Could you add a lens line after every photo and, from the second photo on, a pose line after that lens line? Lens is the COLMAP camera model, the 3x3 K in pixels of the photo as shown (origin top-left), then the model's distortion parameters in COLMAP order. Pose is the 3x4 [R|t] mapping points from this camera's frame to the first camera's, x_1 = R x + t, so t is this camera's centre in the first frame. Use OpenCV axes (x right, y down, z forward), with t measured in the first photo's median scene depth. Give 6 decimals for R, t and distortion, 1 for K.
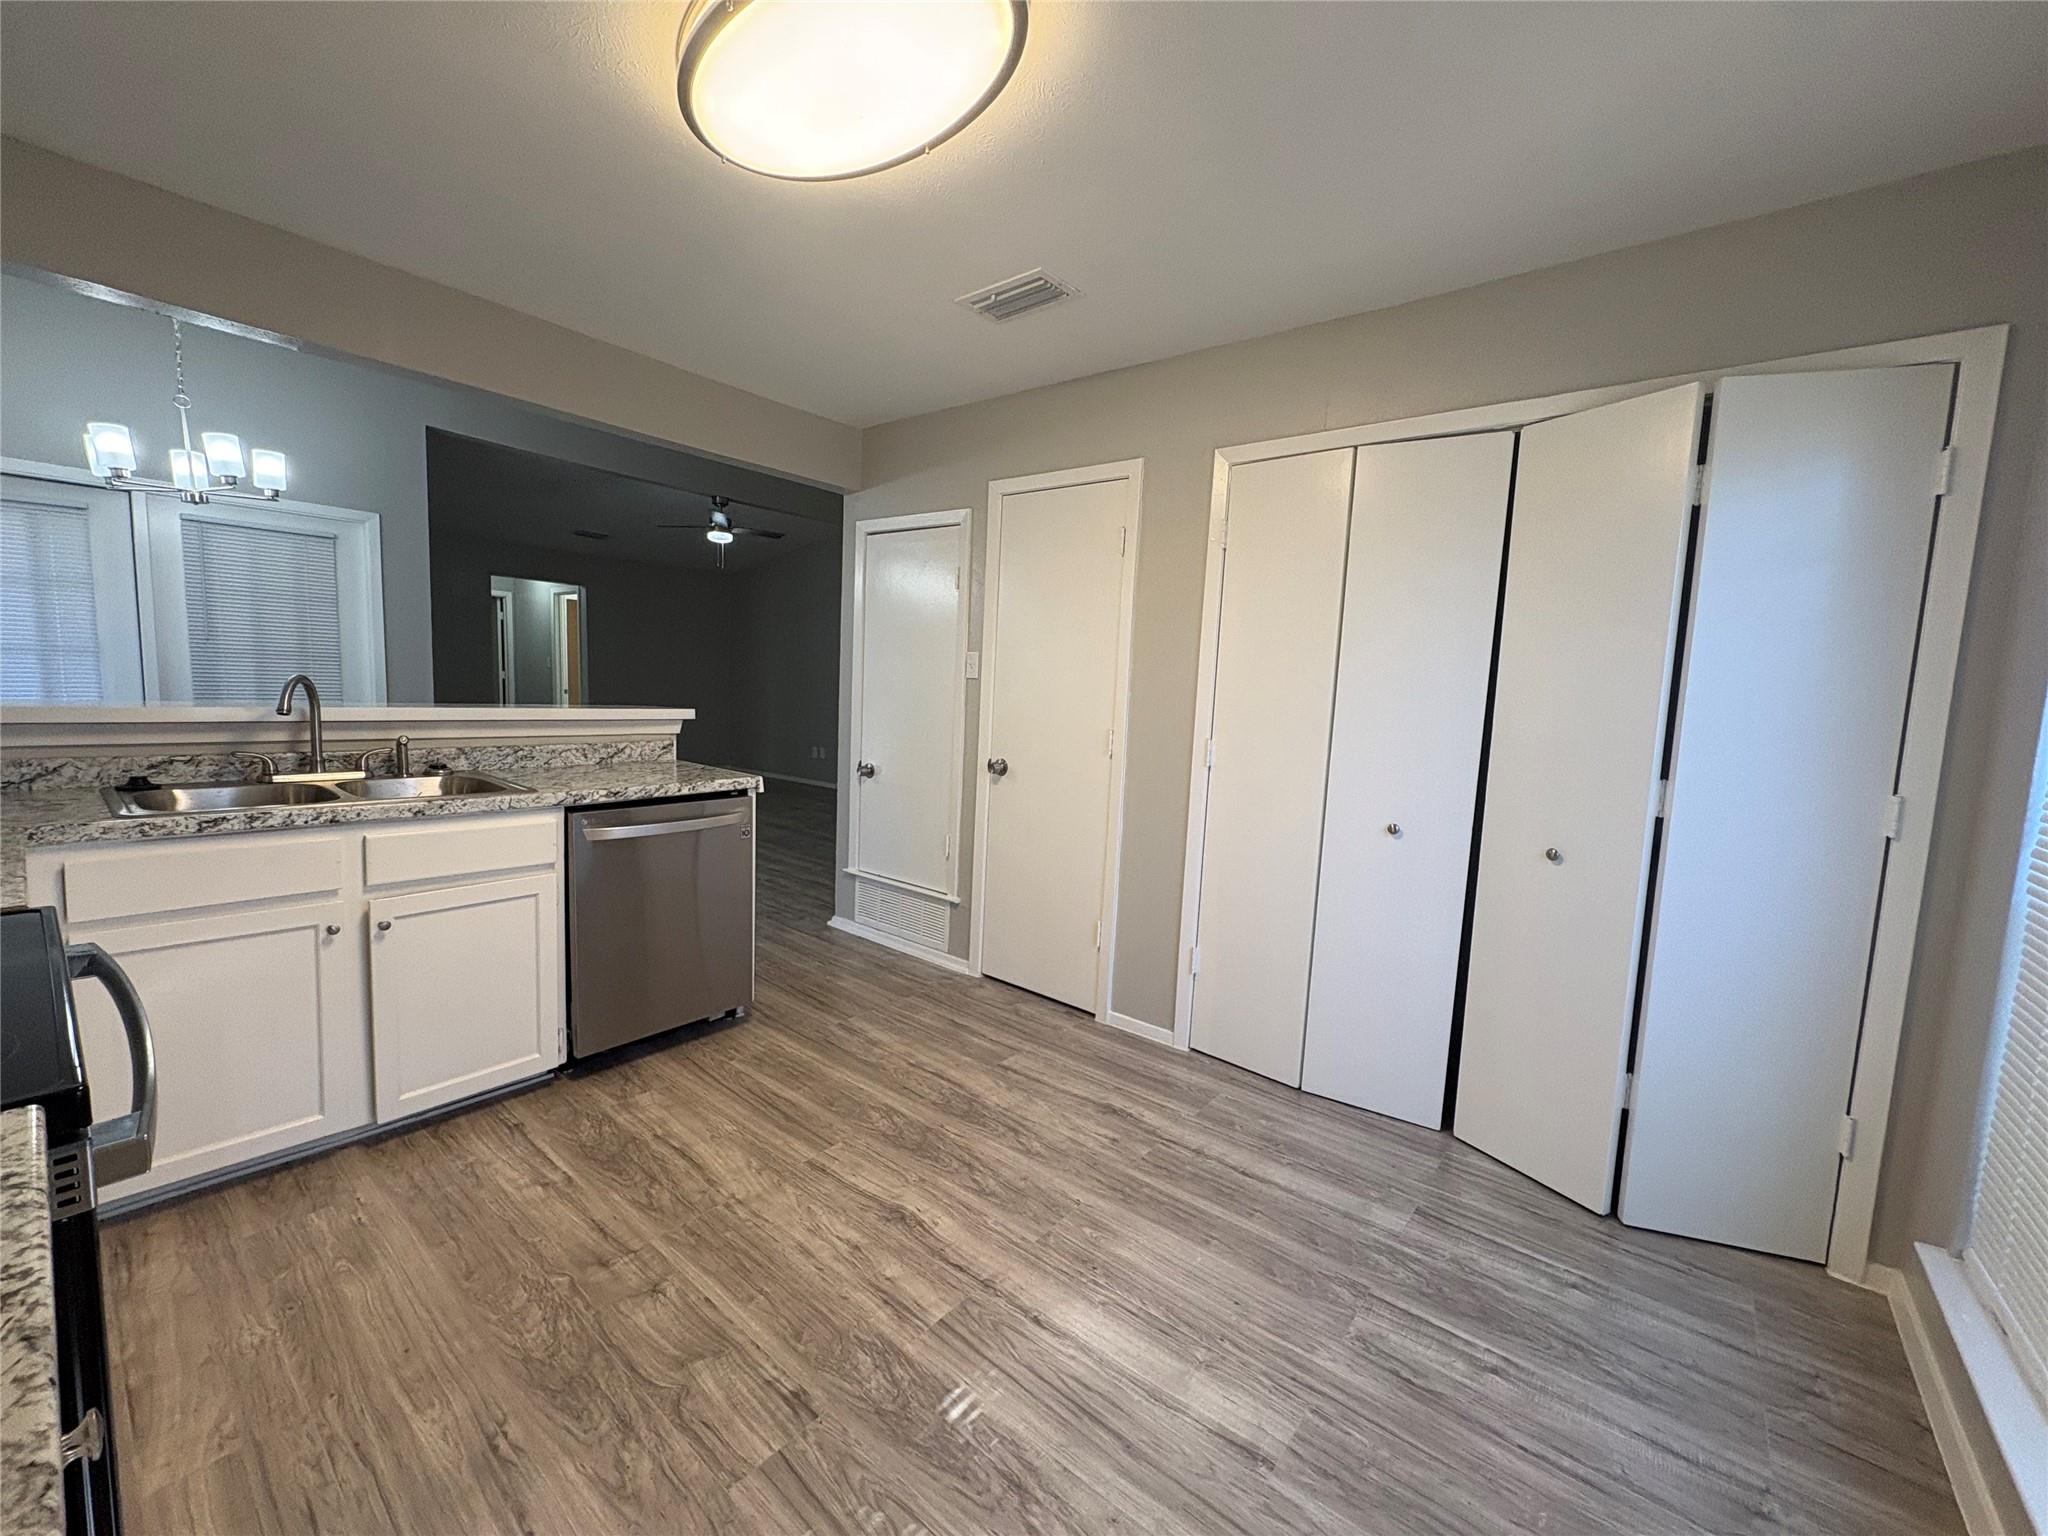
lens RADIAL K [[816.1, 0, 1029.0], [0, 816.1, 766.1], [0, 0, 1]] dist [0.000731, 0.000600]
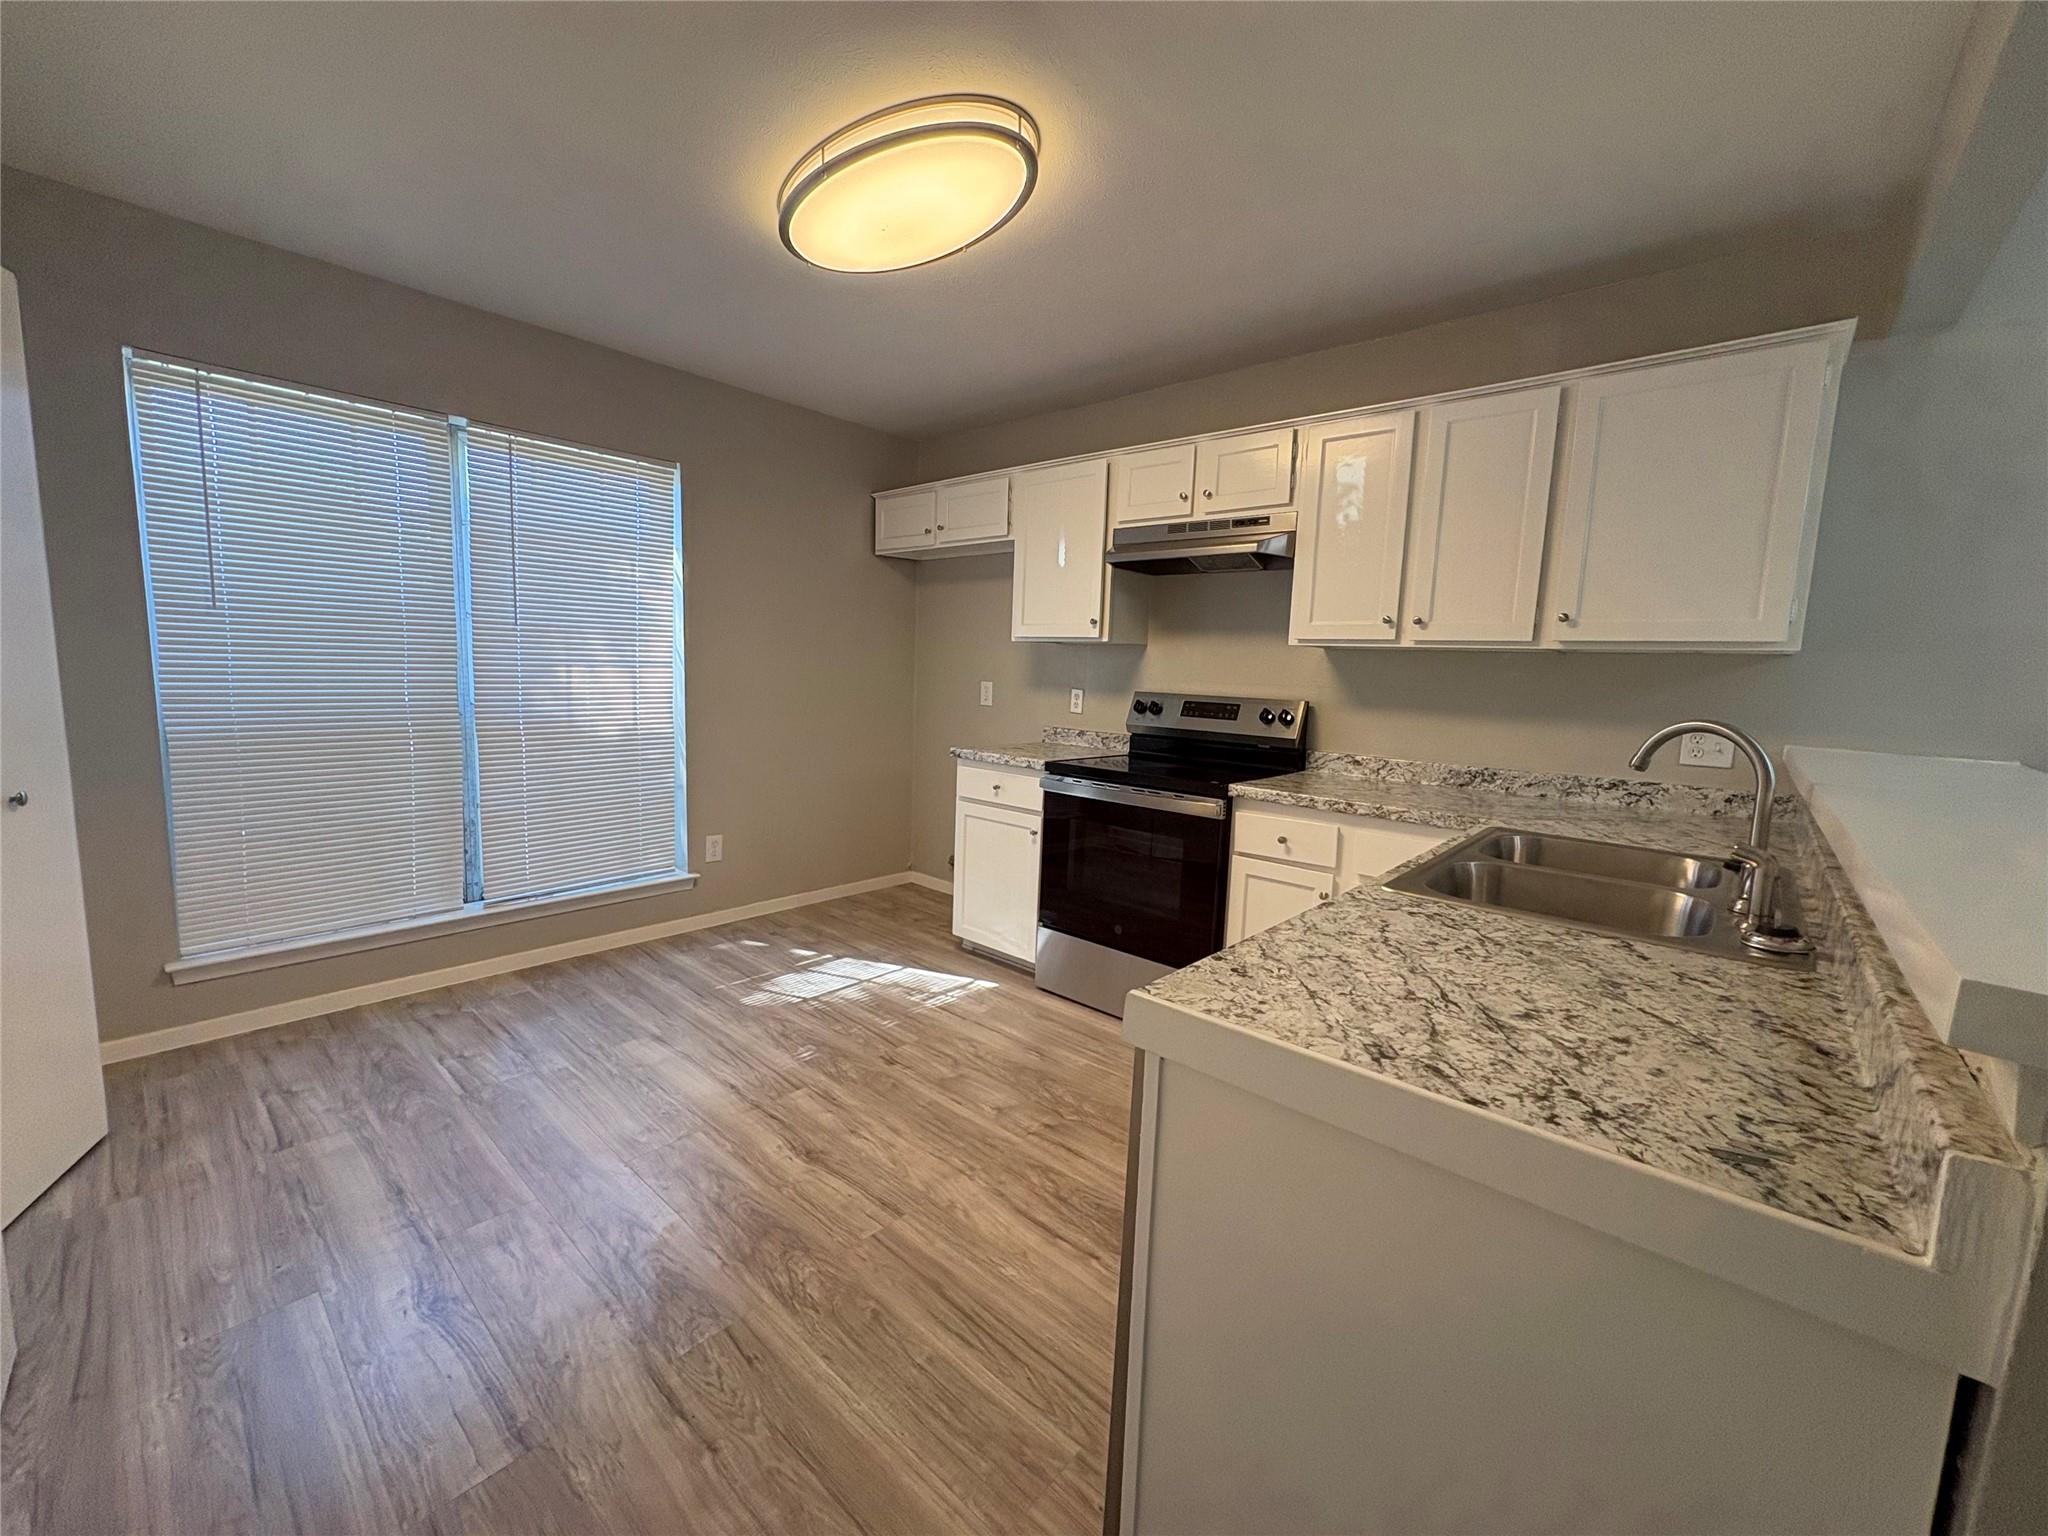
lens RADIAL K [[816.1, 0, 1027.3], [0, 816.1, 774.7], [0, 0, 1]] dist [0.000731, 0.000600]
pose [[-0.995889, -0.085026, 0.031250, -0.422773], [-0.075445, 0.969454, 0.233383, -0.199203], [-0.050139, 0.230066, -0.971883, 1.869436]]
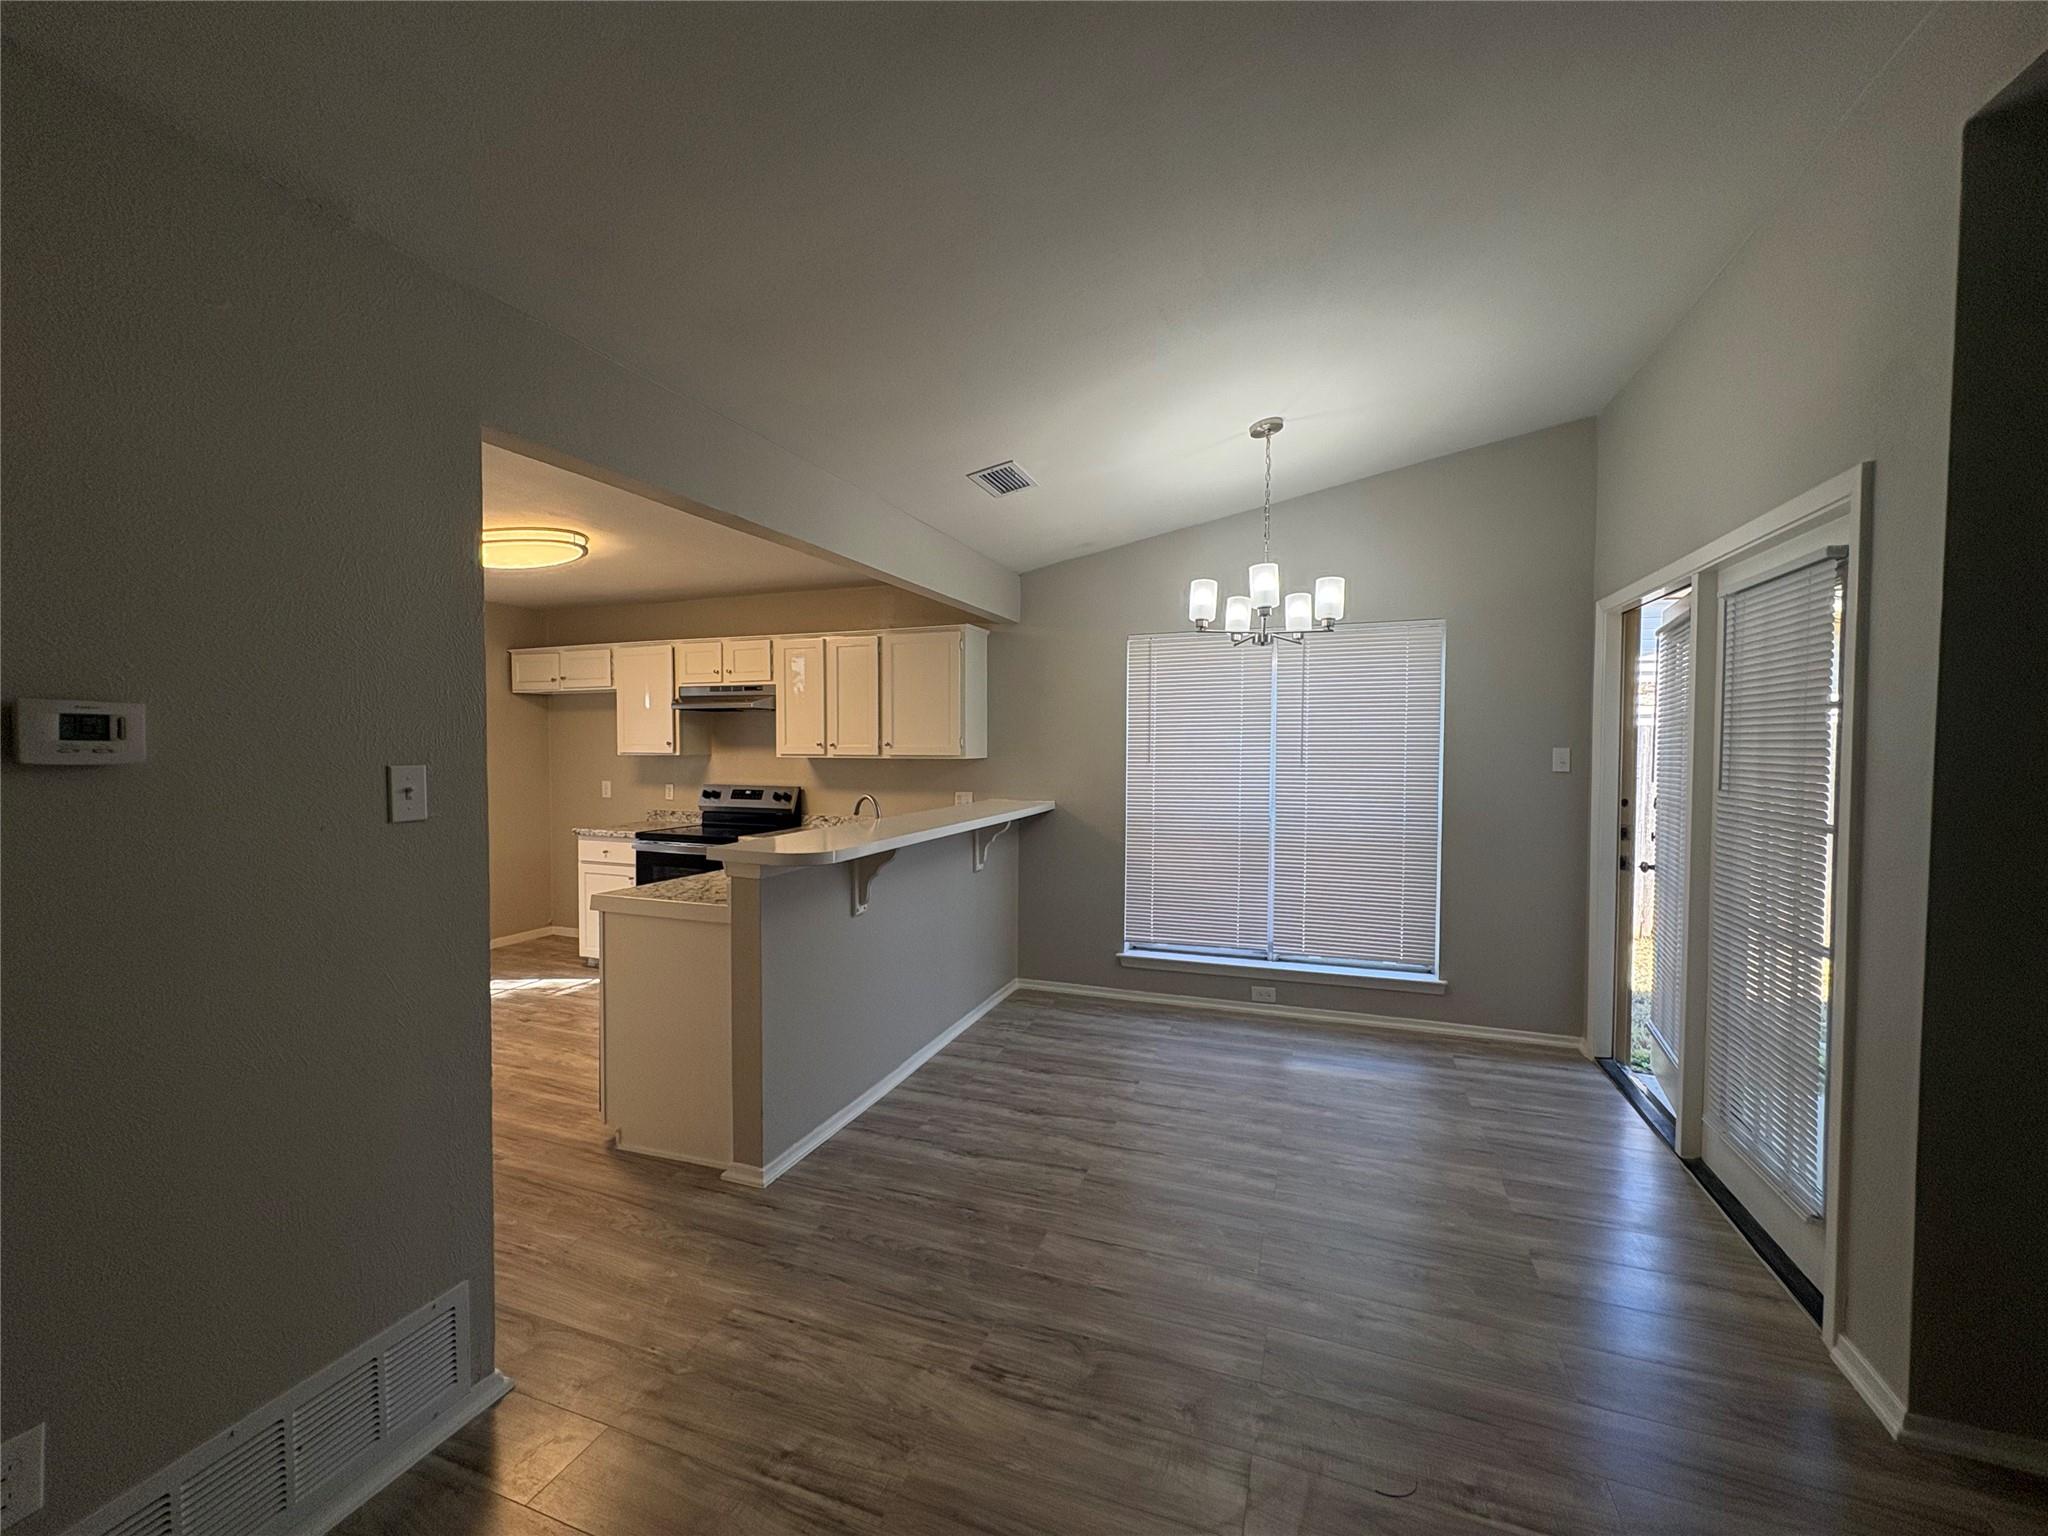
lens RADIAL K [[816.1, 0, 1023.9], [0, 816.1, 772.6], [0, 0, 1]] dist [0.000731, 0.000600]
pose [[-0.949860, -0.034112, -0.310808, -0.754408], [-0.074488, 0.990099, 0.118975, -0.431892], [0.303672, 0.136161, -0.942997, 3.048494]]
